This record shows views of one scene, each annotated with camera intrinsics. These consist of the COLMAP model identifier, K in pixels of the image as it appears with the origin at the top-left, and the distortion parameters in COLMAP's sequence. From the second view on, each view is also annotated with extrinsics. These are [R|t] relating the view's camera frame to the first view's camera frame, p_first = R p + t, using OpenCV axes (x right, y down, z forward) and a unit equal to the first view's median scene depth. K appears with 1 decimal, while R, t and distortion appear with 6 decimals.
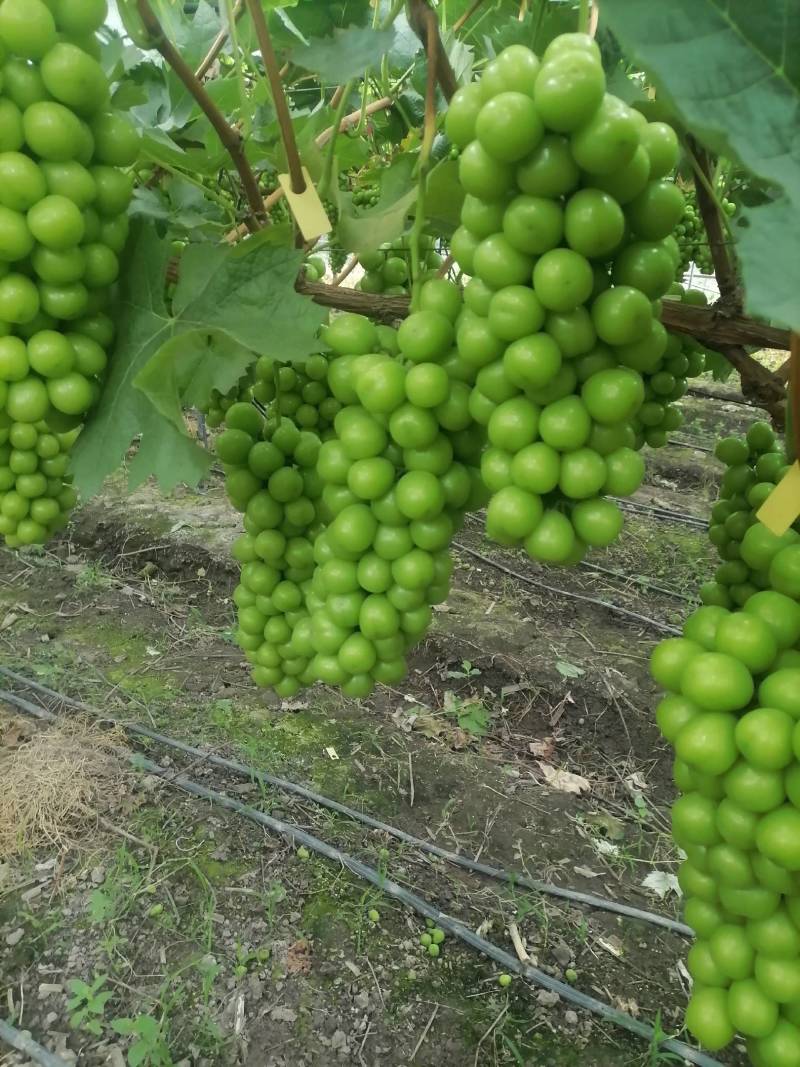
lens RADIAL K [[785.9, 0, 388.7], [0, 785.9, 531.7], [0, 0, 1]] dist [0.055413, -0.047584]
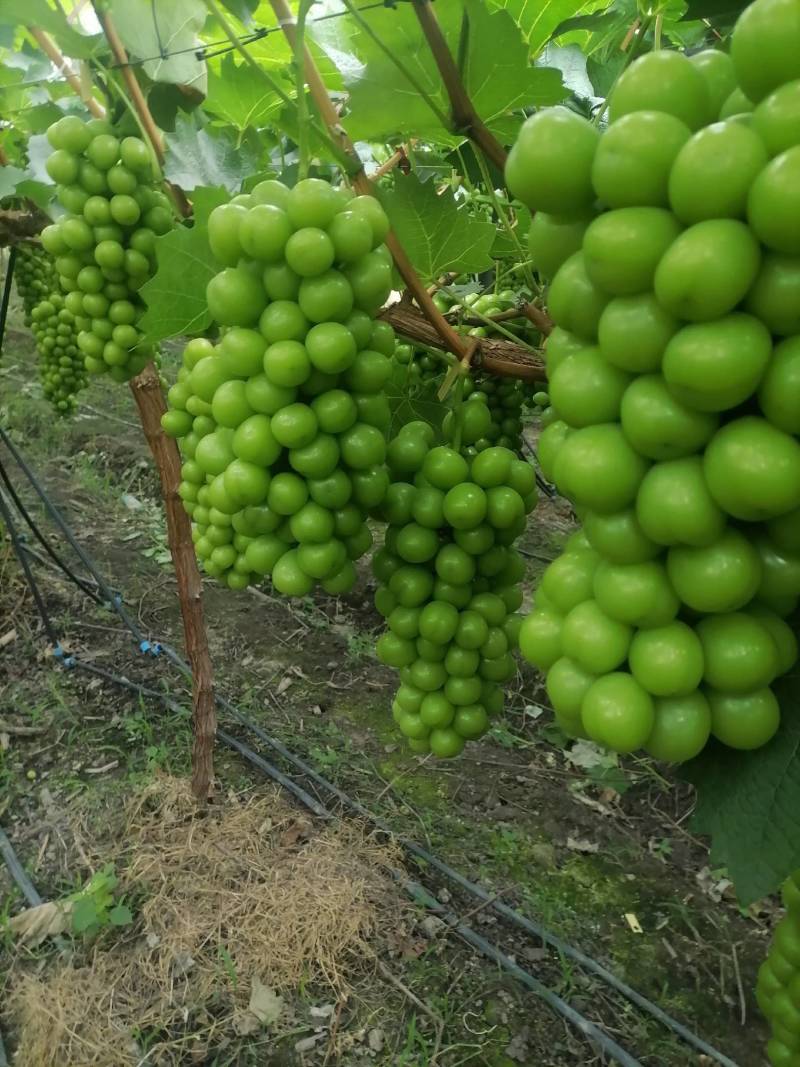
lens RADIAL K [[785.9, 0, 391.8], [0, 785.9, 523.7], [0, 0, 1]] dist [0.055413, -0.047584]
pose [[0.958367, 0.094627, -0.269403, -0.135517], [-0.112123, 0.992422, -0.050279, -0.067856], [0.262603, 0.078392, 0.961714, 0.101156]]
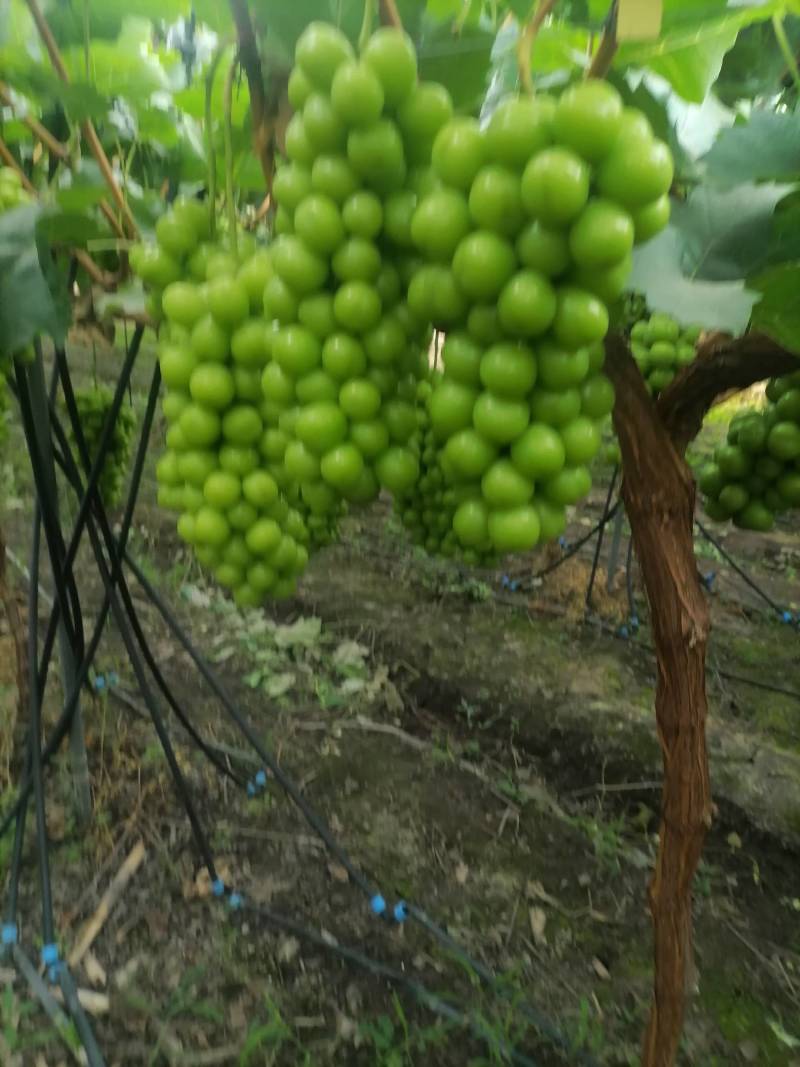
lens RADIAL K [[785.9, 0, 396.6], [0, 785.9, 534.6], [0, 0, 1]] dist [0.055413, -0.047584]
pose [[0.973573, 0.077967, -0.214654, -0.609213], [-0.096324, 0.992412, -0.076416, -0.206049], [0.207067, 0.095073, 0.973696, 0.338384]]
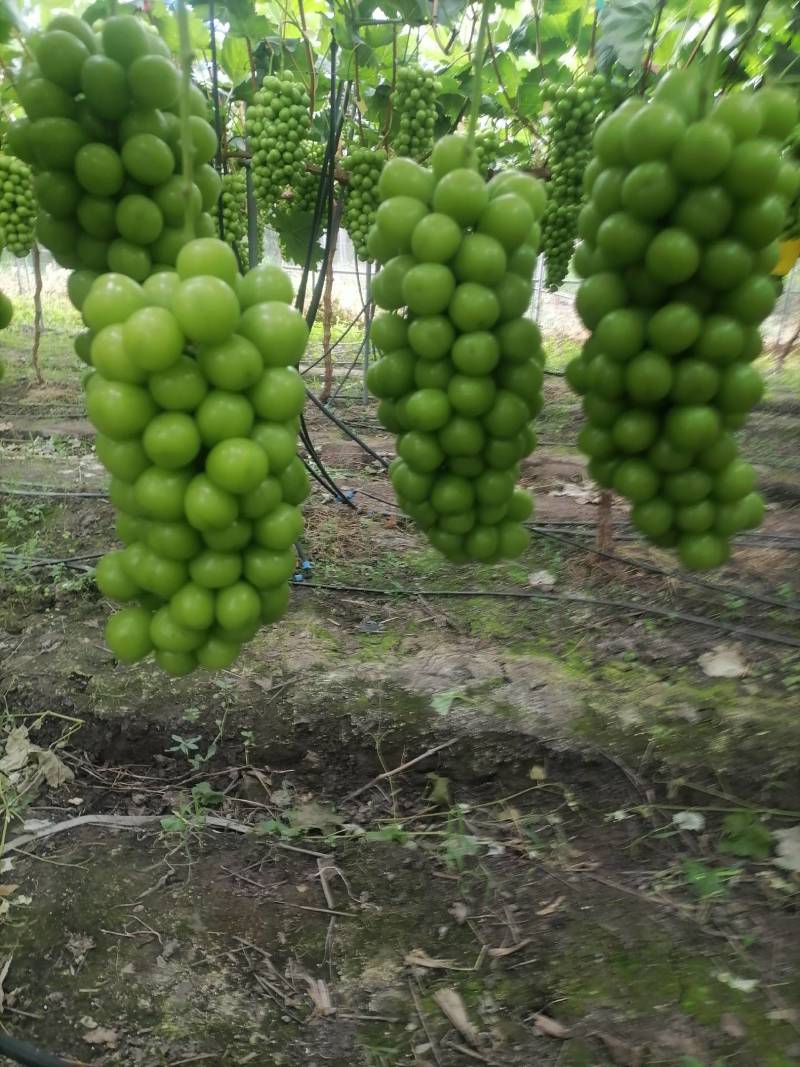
lens RADIAL K [[785.9, 0, 395.3], [0, 785.9, 527.3], [0, 0, 1]] dist [0.055413, -0.047584]
pose [[0.912227, -0.154310, 0.379513, -0.841392], [0.160217, 0.986949, 0.016185, -0.261617], [-0.377057, 0.046040, 0.925045, 0.682940]]
